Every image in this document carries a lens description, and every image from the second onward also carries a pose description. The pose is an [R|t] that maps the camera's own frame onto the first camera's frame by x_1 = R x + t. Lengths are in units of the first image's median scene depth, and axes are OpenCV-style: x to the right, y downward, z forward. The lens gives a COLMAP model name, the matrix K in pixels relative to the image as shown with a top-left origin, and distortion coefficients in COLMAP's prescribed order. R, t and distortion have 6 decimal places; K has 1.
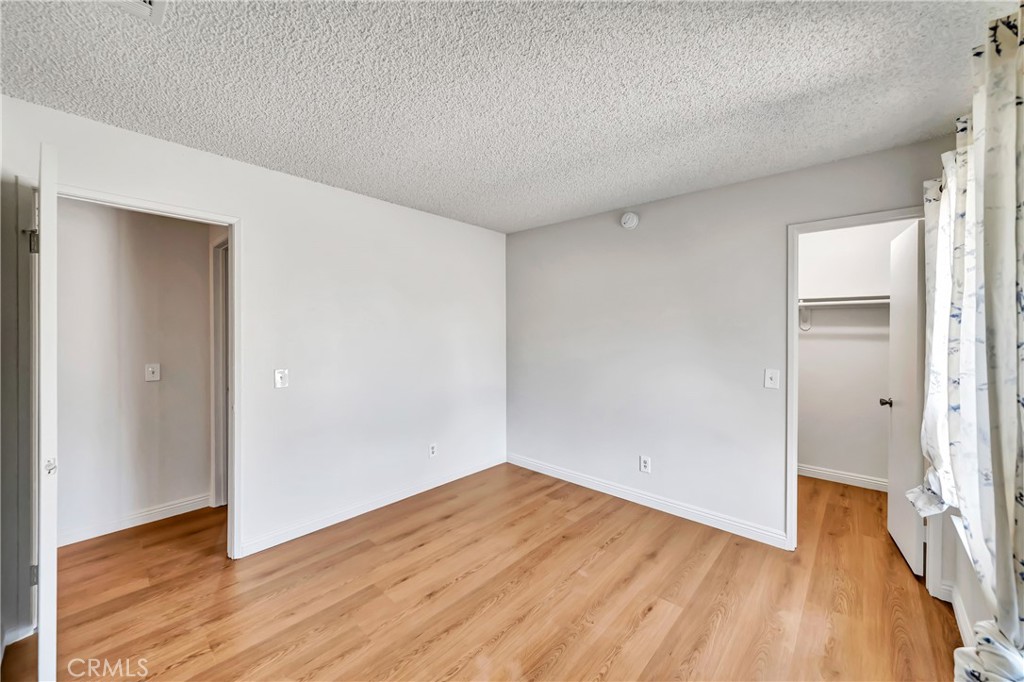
lens RADIAL K [[375.7, 0, 509.9], [0, 375.7, 340.9], [0, 0, 1]] dist [-0.002055, -0.000143]
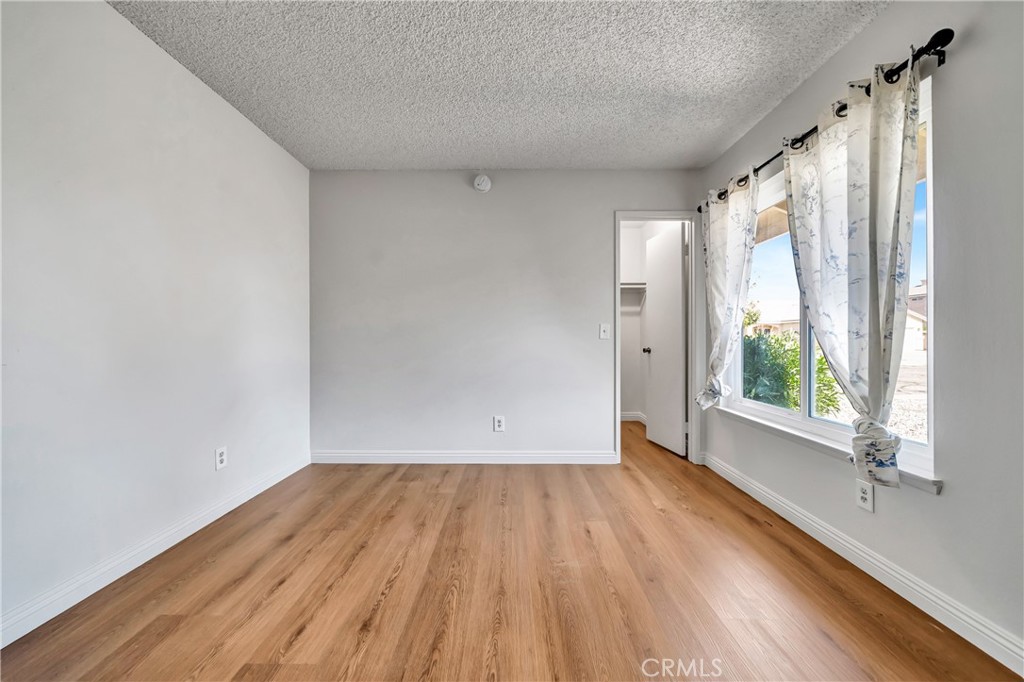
lens RADIAL K [[375.7, 0, 509.9], [0, 375.7, 340.9], [0, 0, 1]] dist [-0.002055, -0.000143]
pose [[0.756878, -0.001639, 0.653554, -0.356503], [0.006809, 0.999962, -0.005378, 0.134120], [-0.653520, 0.008521, 0.756861, 0.249757]]
